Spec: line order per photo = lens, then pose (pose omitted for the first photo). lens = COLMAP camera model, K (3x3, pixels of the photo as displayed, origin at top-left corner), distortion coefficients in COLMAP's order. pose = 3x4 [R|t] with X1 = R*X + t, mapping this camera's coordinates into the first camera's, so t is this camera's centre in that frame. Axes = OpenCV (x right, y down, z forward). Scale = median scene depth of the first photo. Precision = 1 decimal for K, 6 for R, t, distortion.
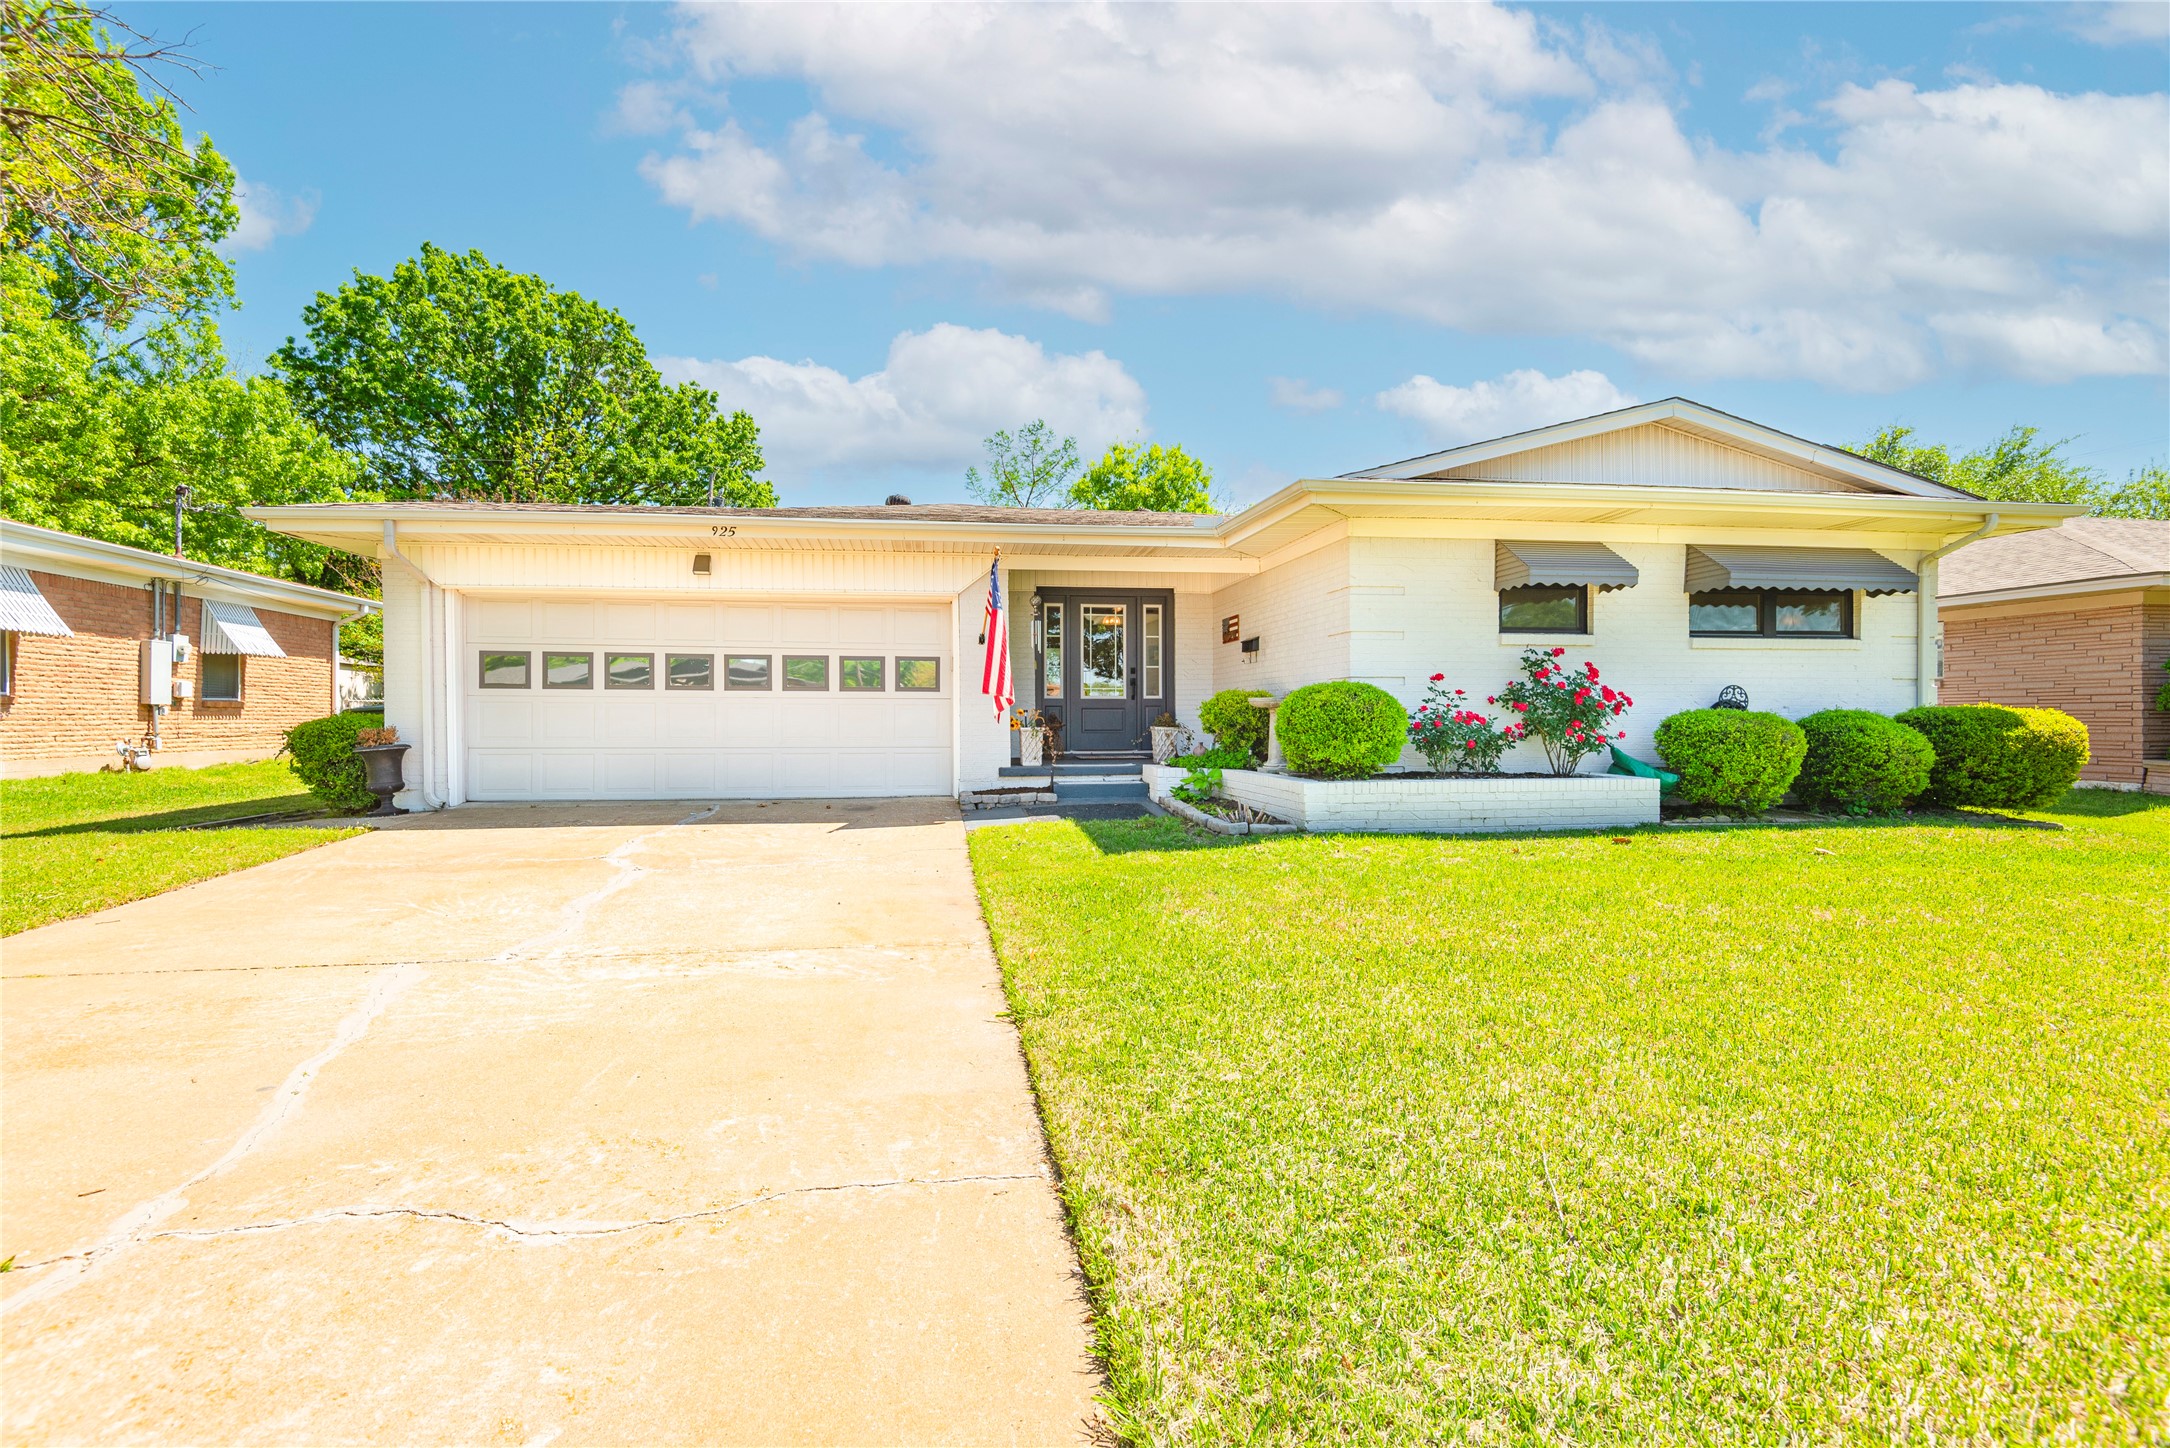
lens RADIAL K [[974.4, 0, 1085.0], [0, 974.4, 724.0], [0, 0, 1]] dist [0.033101, -0.027678]
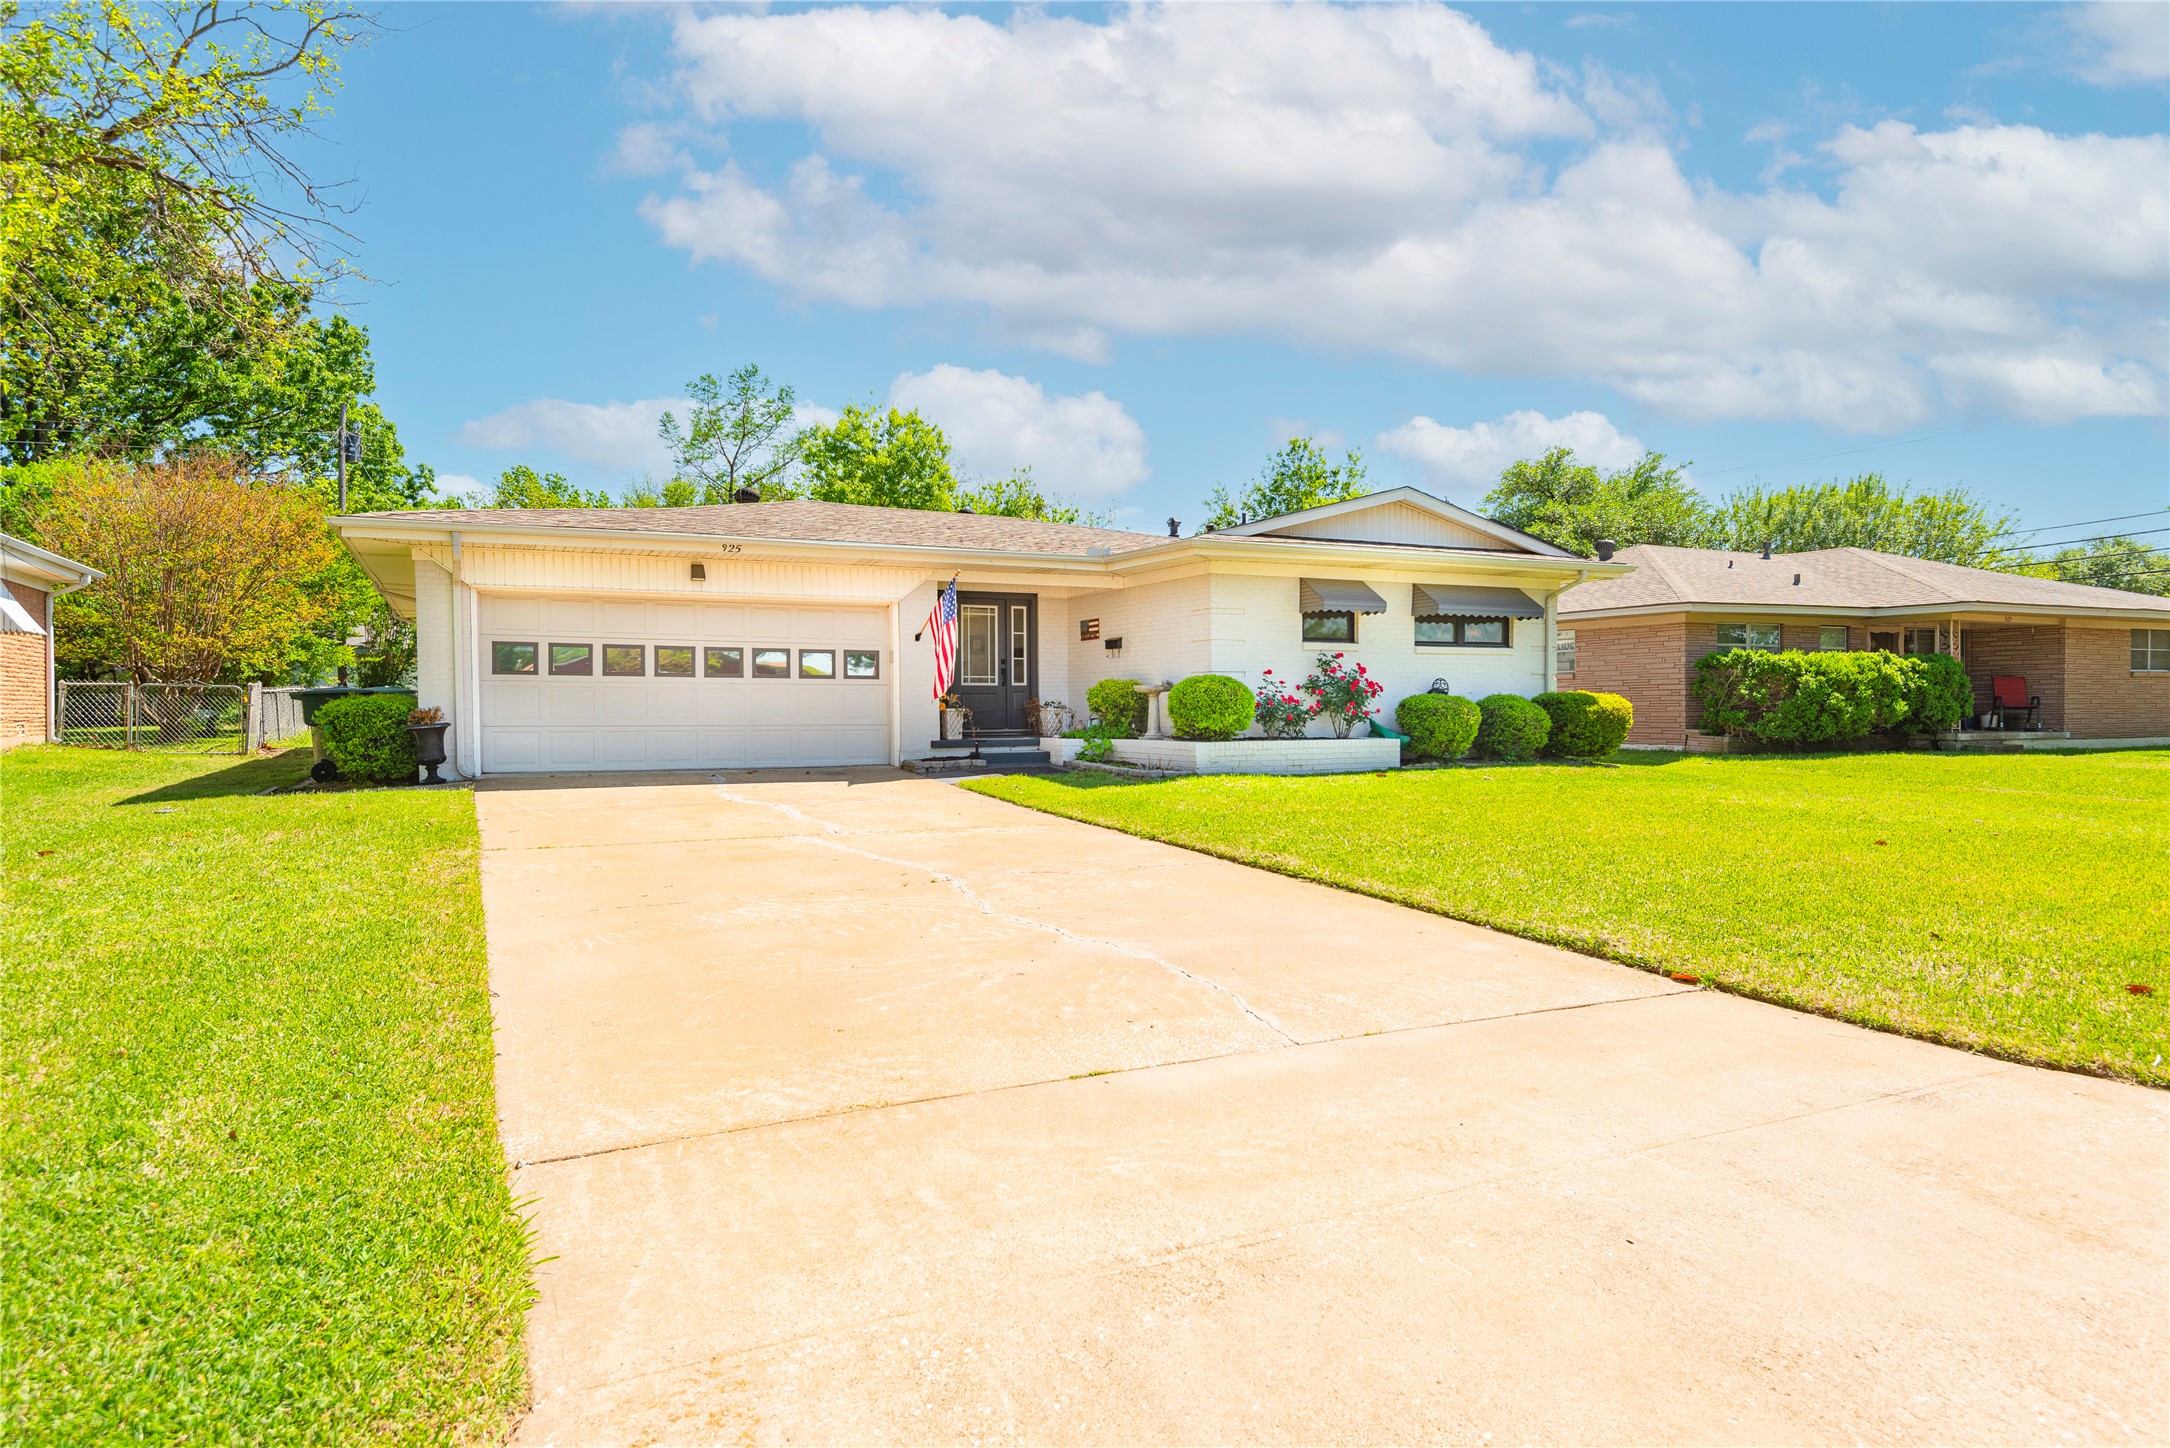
lens RADIAL K [[1220.1, 0, 1085.0], [0, 1220.1, 724.0], [0, 0, 1]] dist [0.031807, -0.000205]
pose [[0.952794, -0.006159, 0.303556, -0.394347], [0.004120, 0.999964, 0.007356, 0.013620], [-0.303591, -0.005758, 0.952785, -0.571397]]
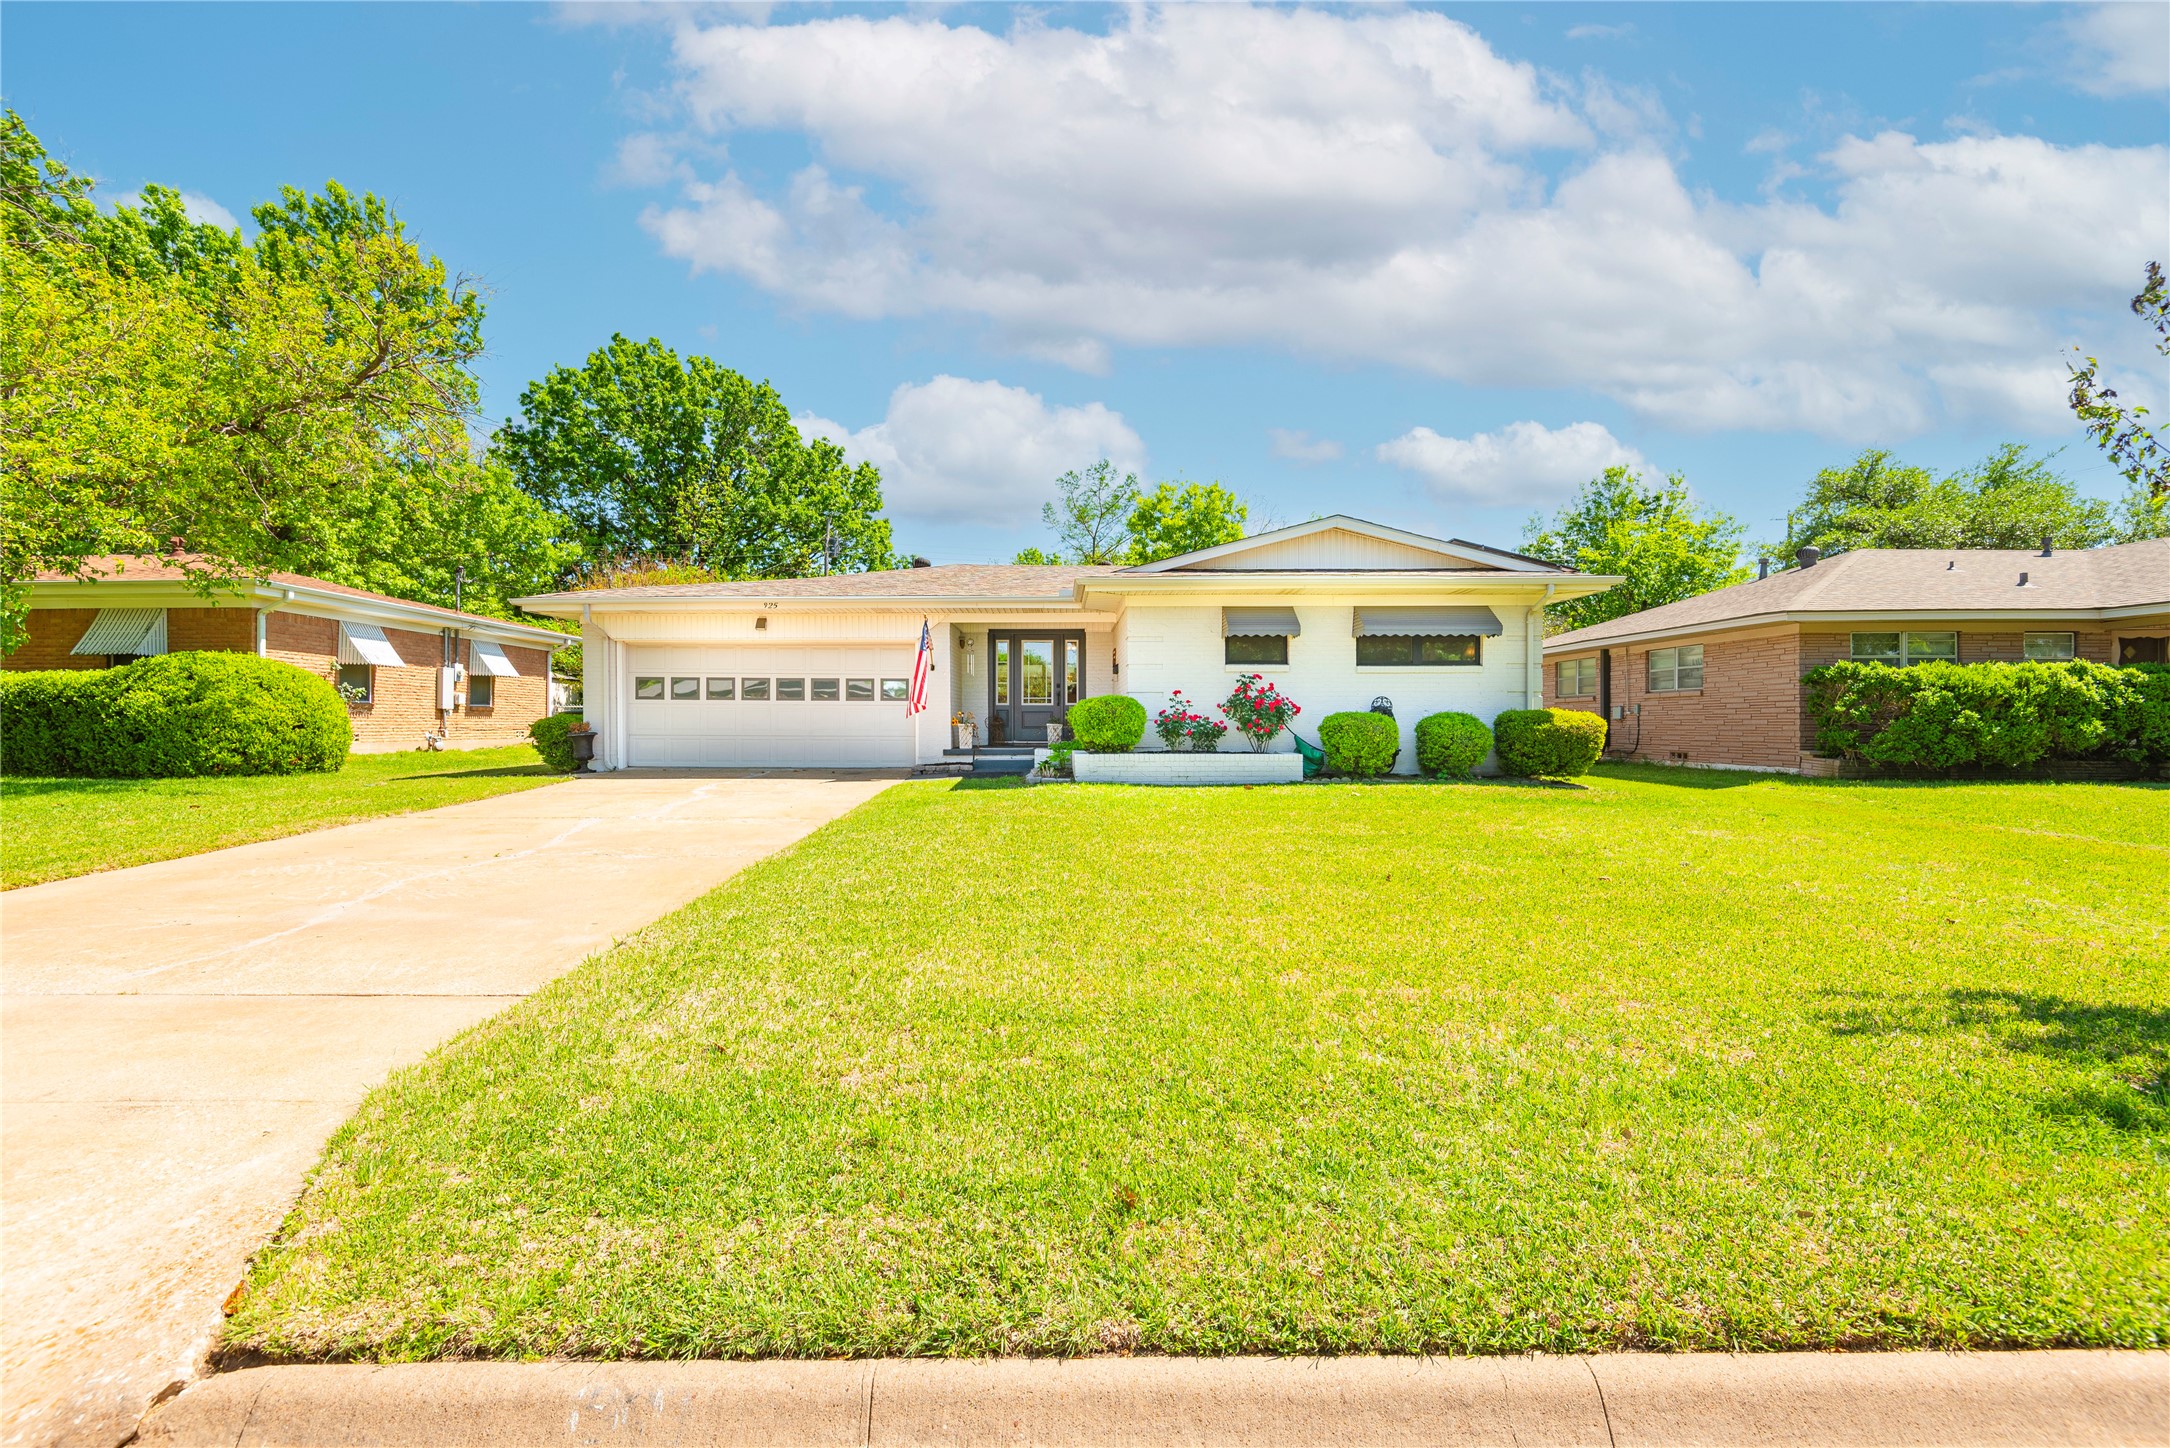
lens RADIAL K [[974.4, 0, 1085.0], [0, 974.4, 724.0], [0, 0, 1]] dist [0.033101, -0.027678]
pose [[0.990151, 0.002442, -0.139981, 0.376492], [-0.003243, 0.999980, -0.005498, 0.012808], [0.139965, 0.005897, 0.990139, -0.546759]]
